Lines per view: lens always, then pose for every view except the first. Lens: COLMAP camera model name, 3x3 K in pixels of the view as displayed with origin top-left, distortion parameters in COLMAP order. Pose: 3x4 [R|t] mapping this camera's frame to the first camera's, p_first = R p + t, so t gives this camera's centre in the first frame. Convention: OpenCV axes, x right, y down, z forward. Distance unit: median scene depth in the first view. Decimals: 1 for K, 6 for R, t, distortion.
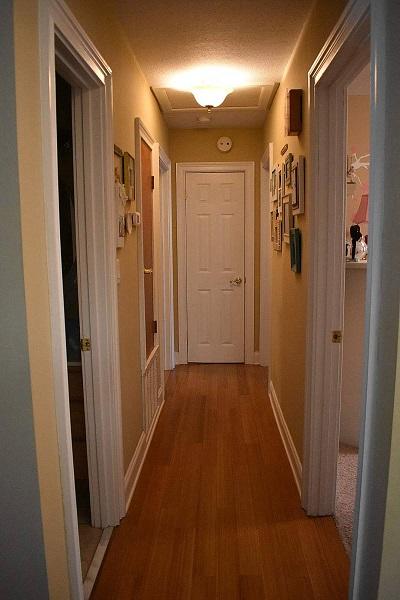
lens RADIAL K [[478.4, 0, 200.4], [0, 478.4, 300.0], [0, 0, 1]] dist [-0.088963, 0.005816]
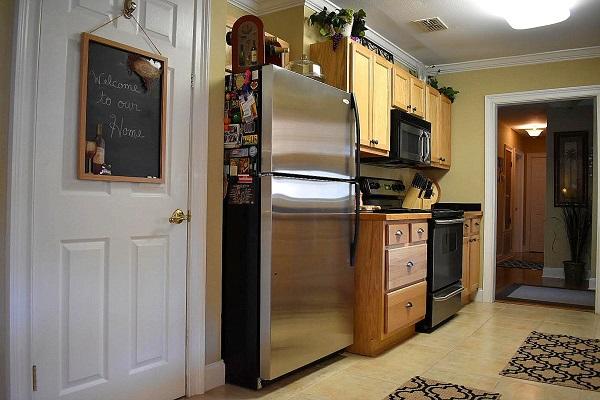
lens RADIAL K [[478.4, 0, 300.2], [0, 478.4, 200.0], [0, 0, 1]] dist [-0.088963, 0.005816]
pose [[0.843316, 0.020343, -0.537032, 0.241589], [-0.096180, 0.988863, -0.113575, 0.270835], [0.528741, 0.147432, 0.835881, -1.348676]]
